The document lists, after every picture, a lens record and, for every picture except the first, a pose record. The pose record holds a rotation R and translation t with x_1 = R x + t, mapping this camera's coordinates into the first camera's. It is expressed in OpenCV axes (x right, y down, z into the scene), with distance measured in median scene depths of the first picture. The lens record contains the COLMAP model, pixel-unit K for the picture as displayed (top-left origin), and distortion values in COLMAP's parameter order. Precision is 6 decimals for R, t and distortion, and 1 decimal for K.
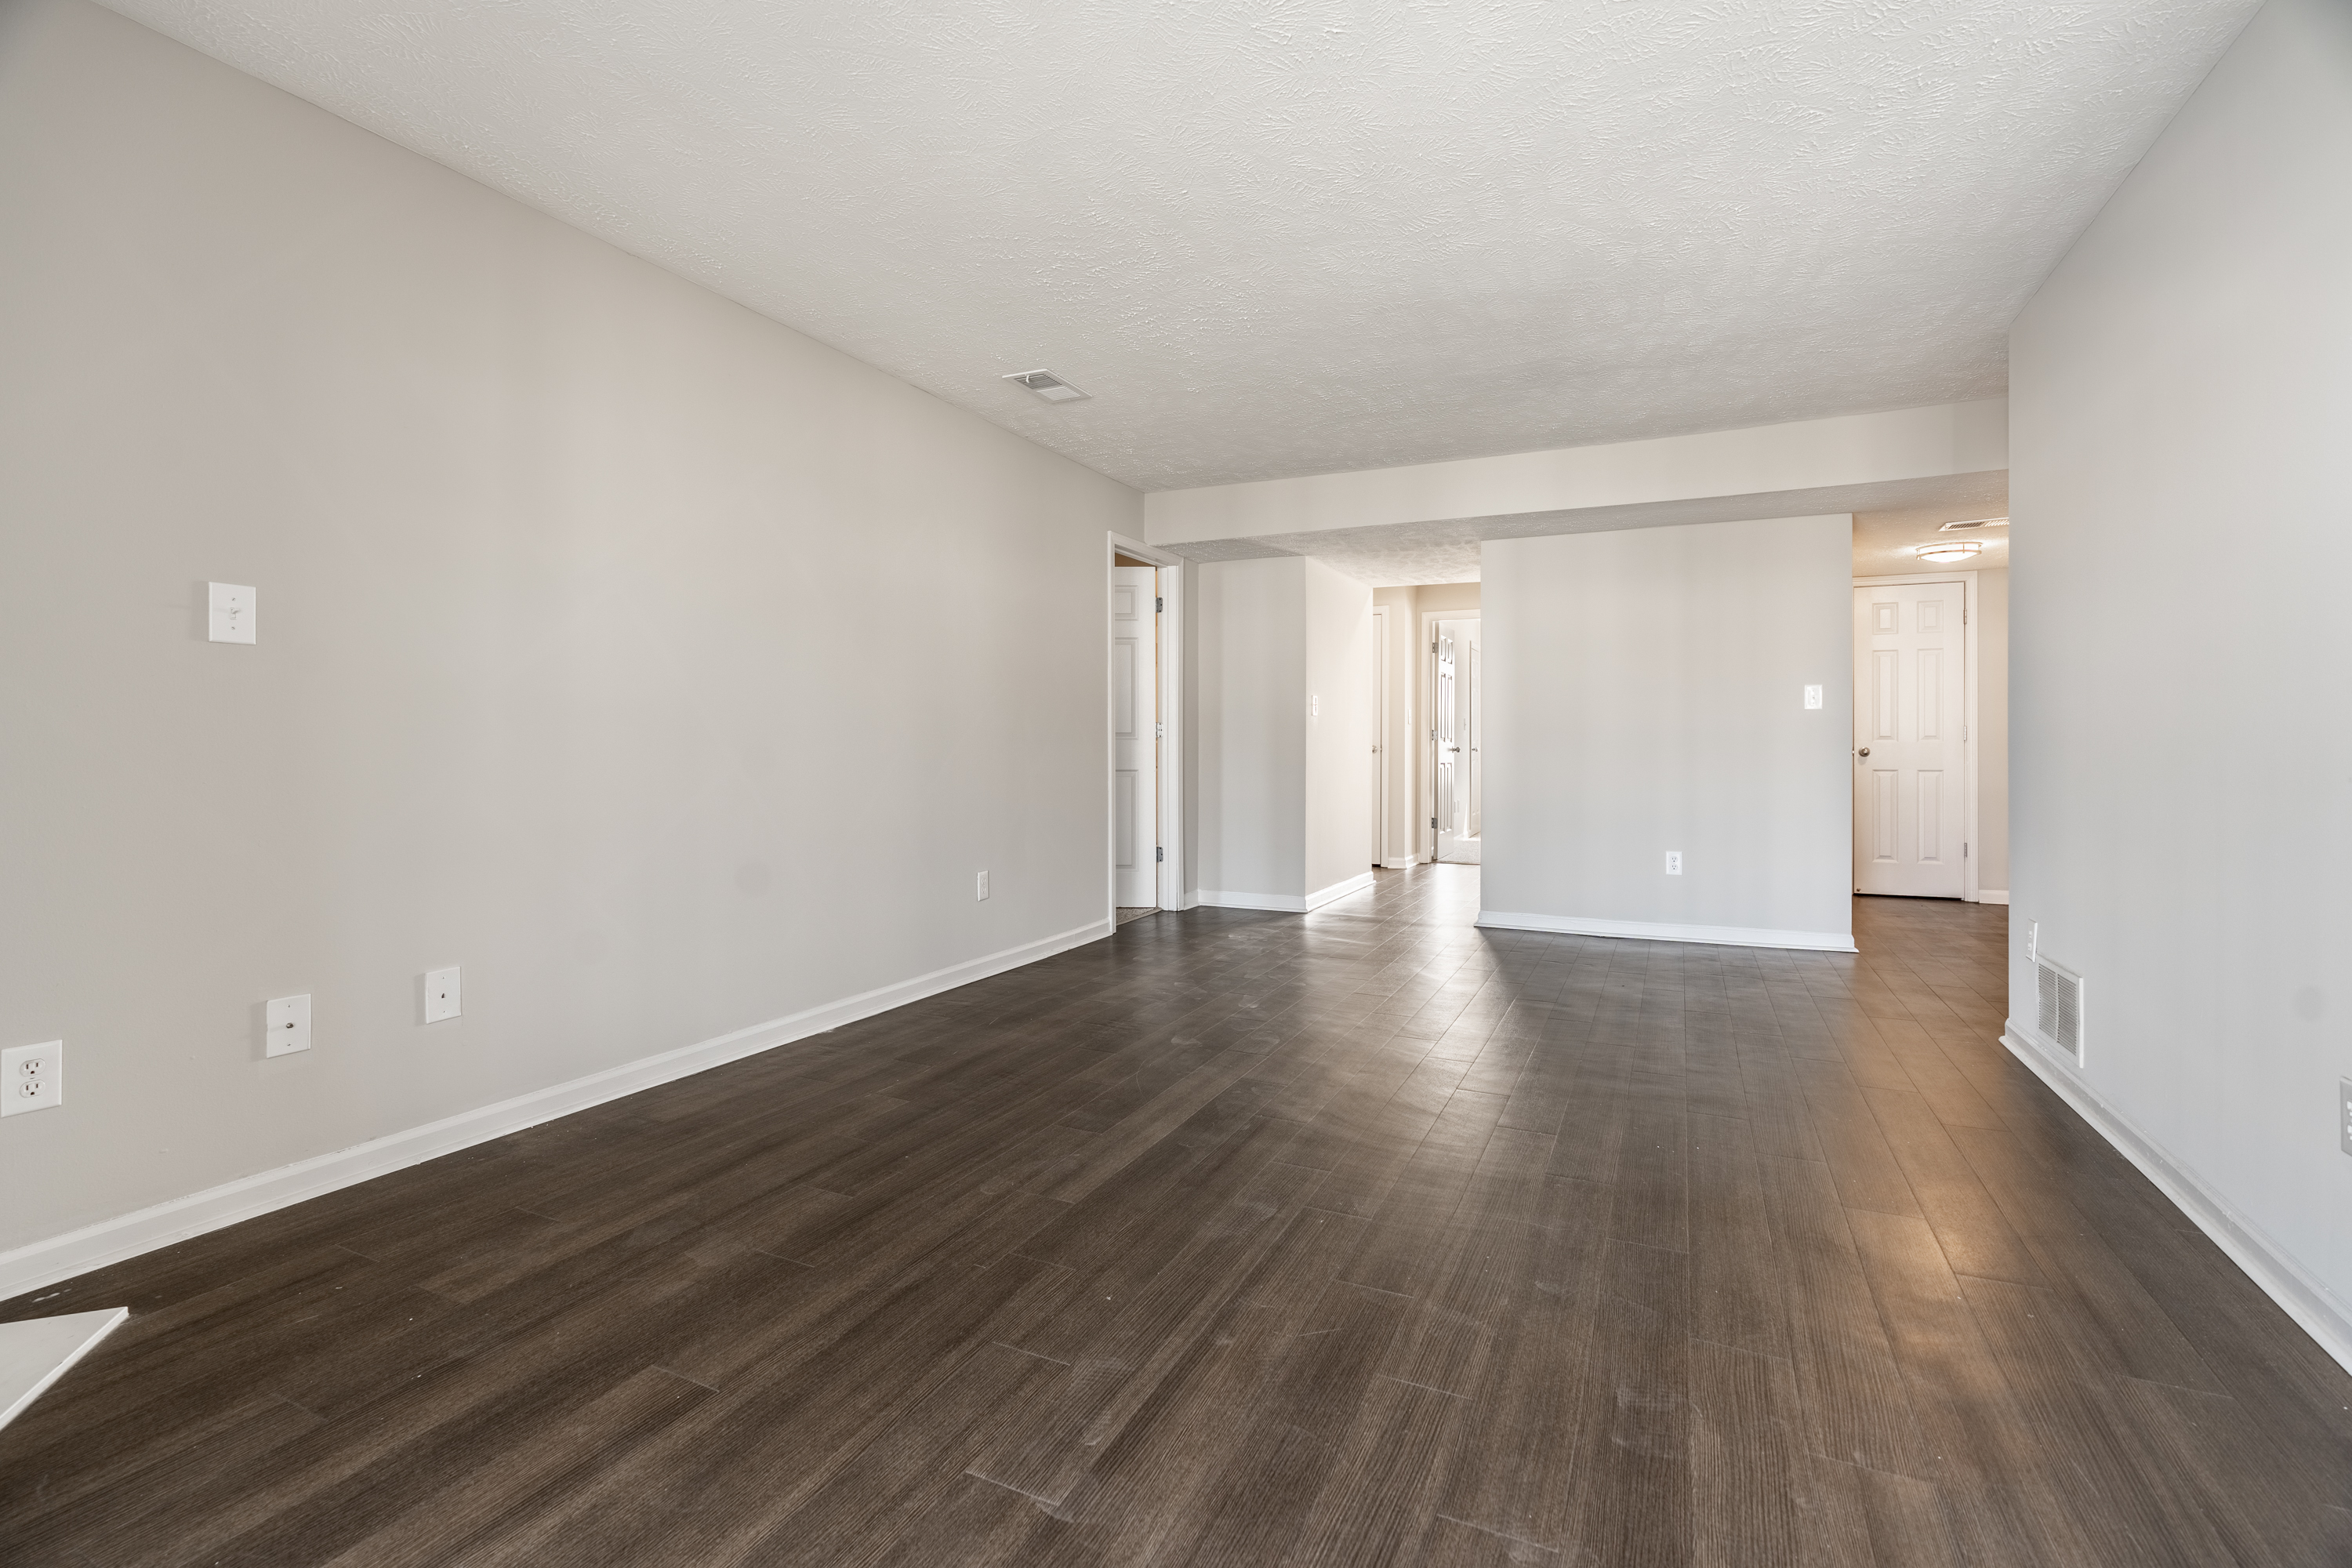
lens RADIAL K [[1057.6, 0, 1168.7], [0, 1057.6, 745.0], [0, 0, 1]] dist [0.002795, 0.001568]
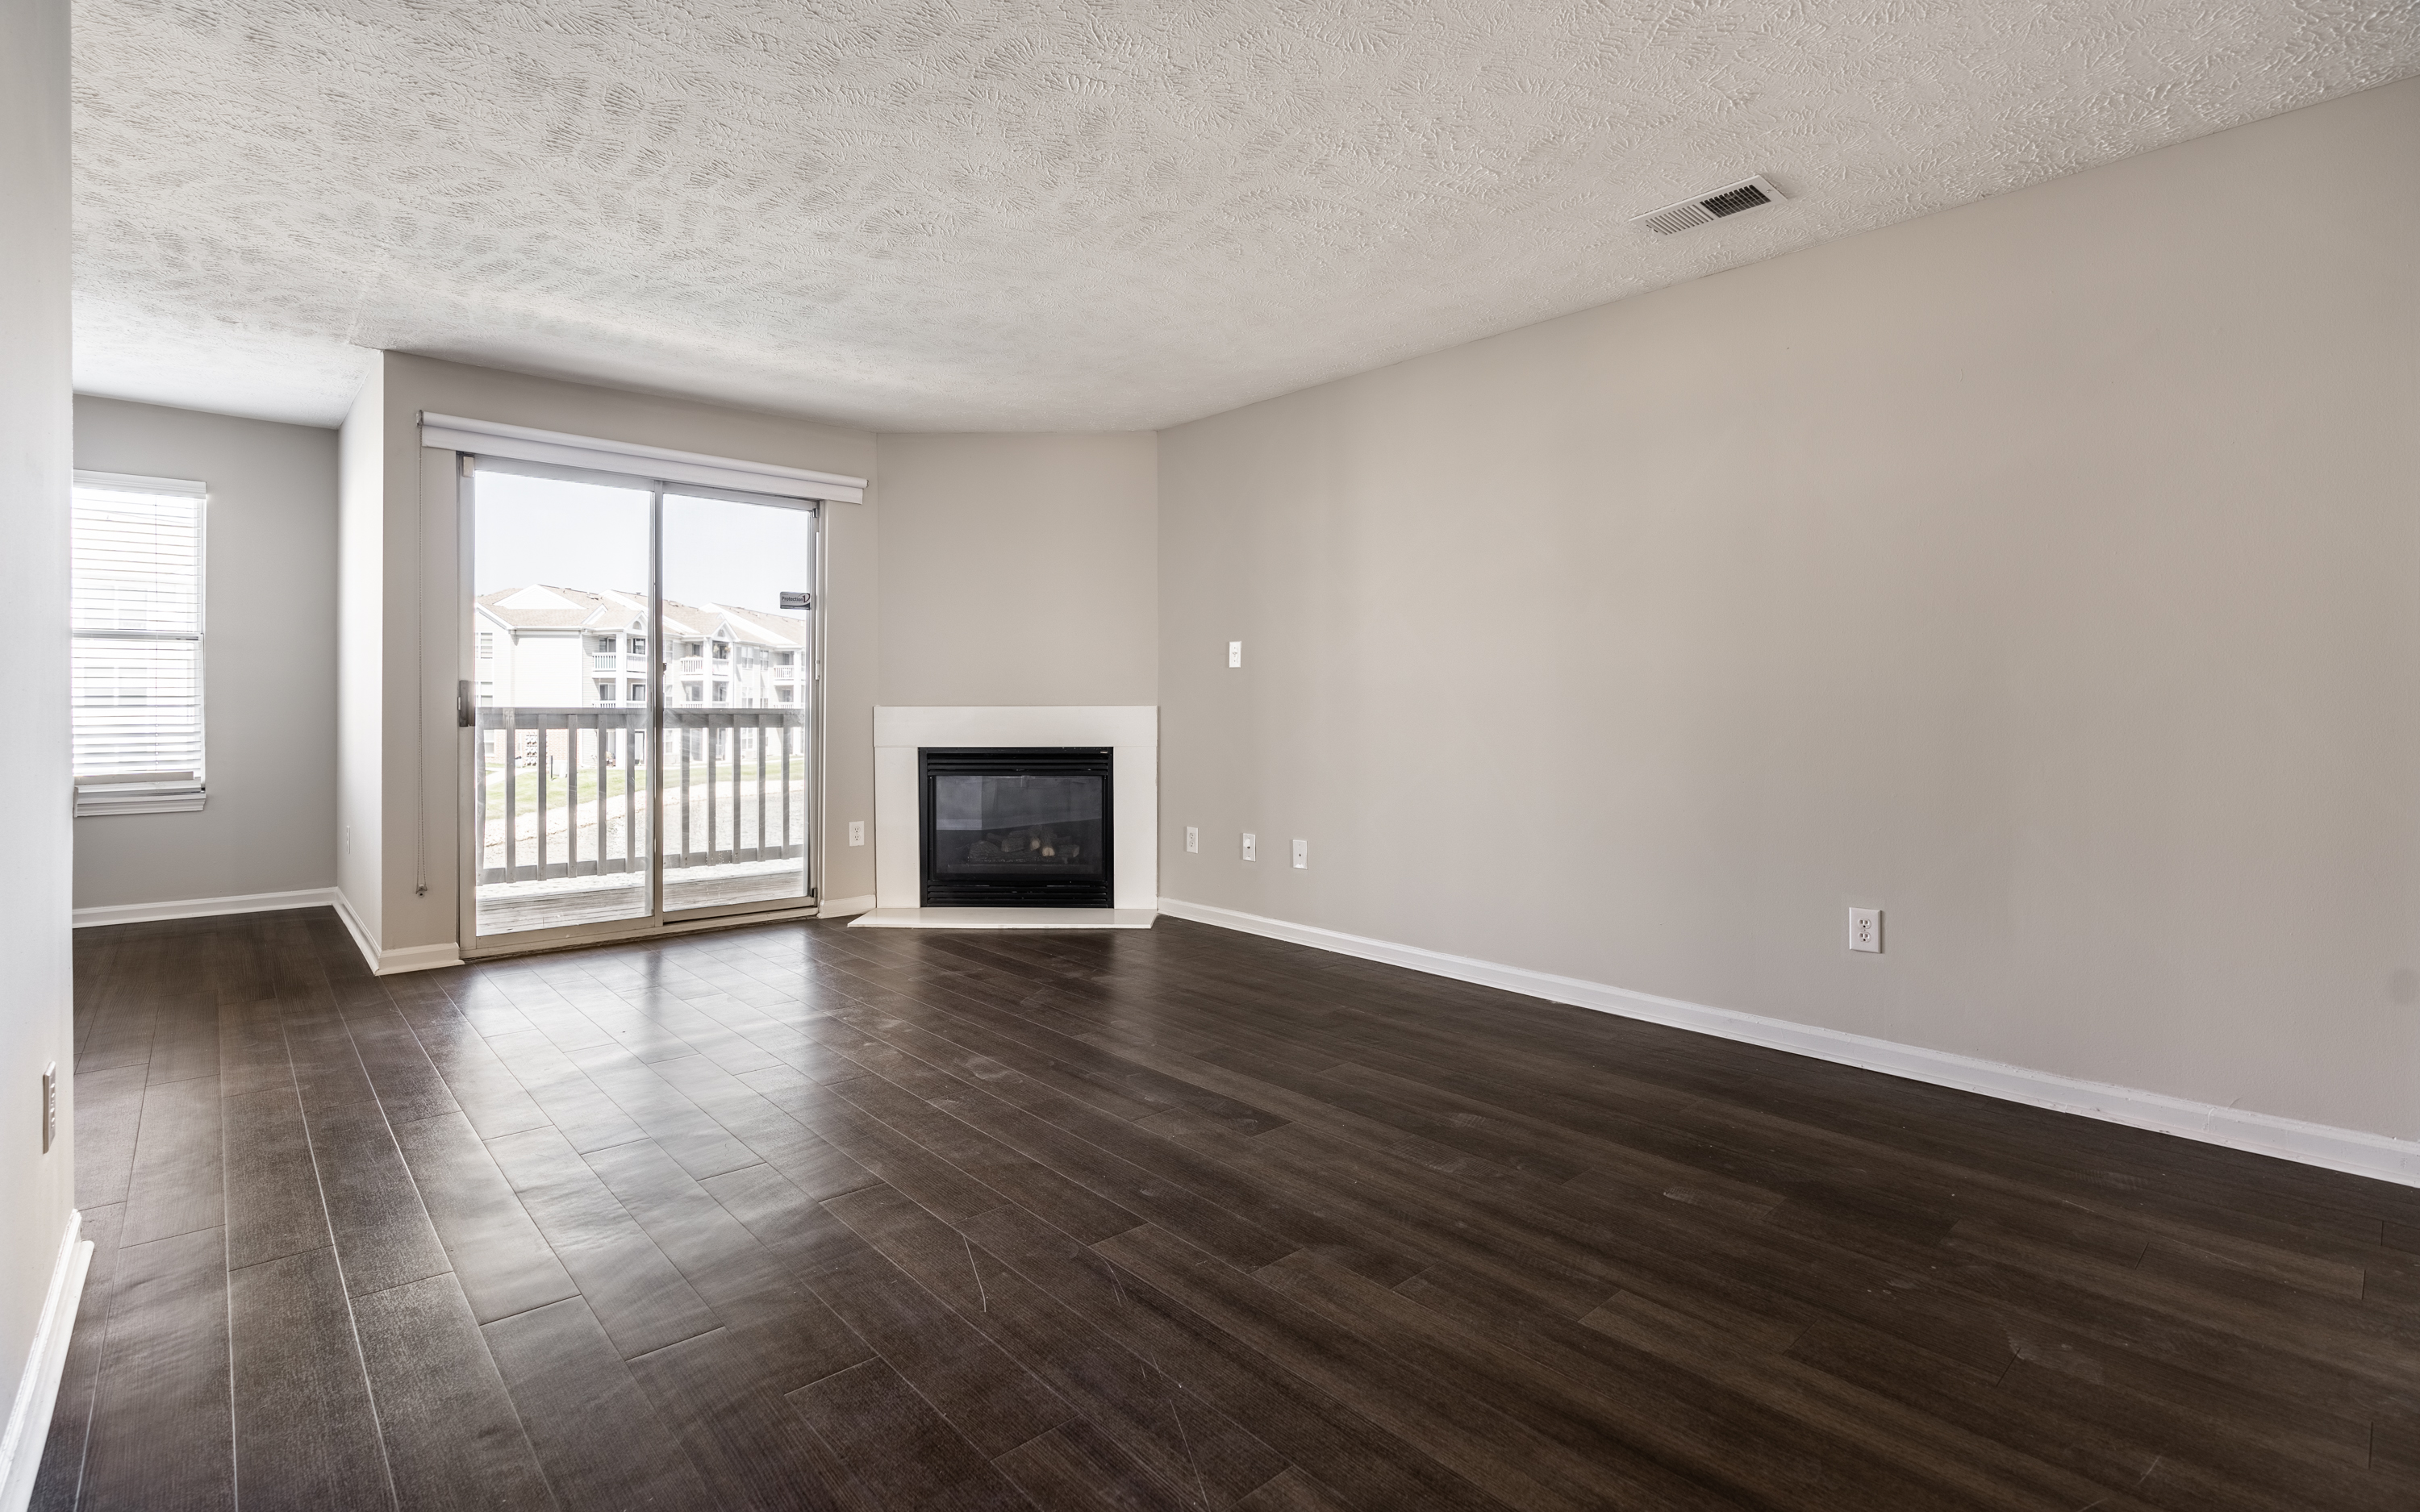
lens RADIAL K [[1112.3, 0, 1207.7], [0, 1112.3, 719.9], [0, 0, 1]] dist [-0.000378, -0.000015]
pose [[-0.374905, 0.006461, -0.927041, 1.223258], [-0.001122, 0.999972, 0.007424, -0.005282], [0.927063, 0.003823, -0.374887, 1.725282]]
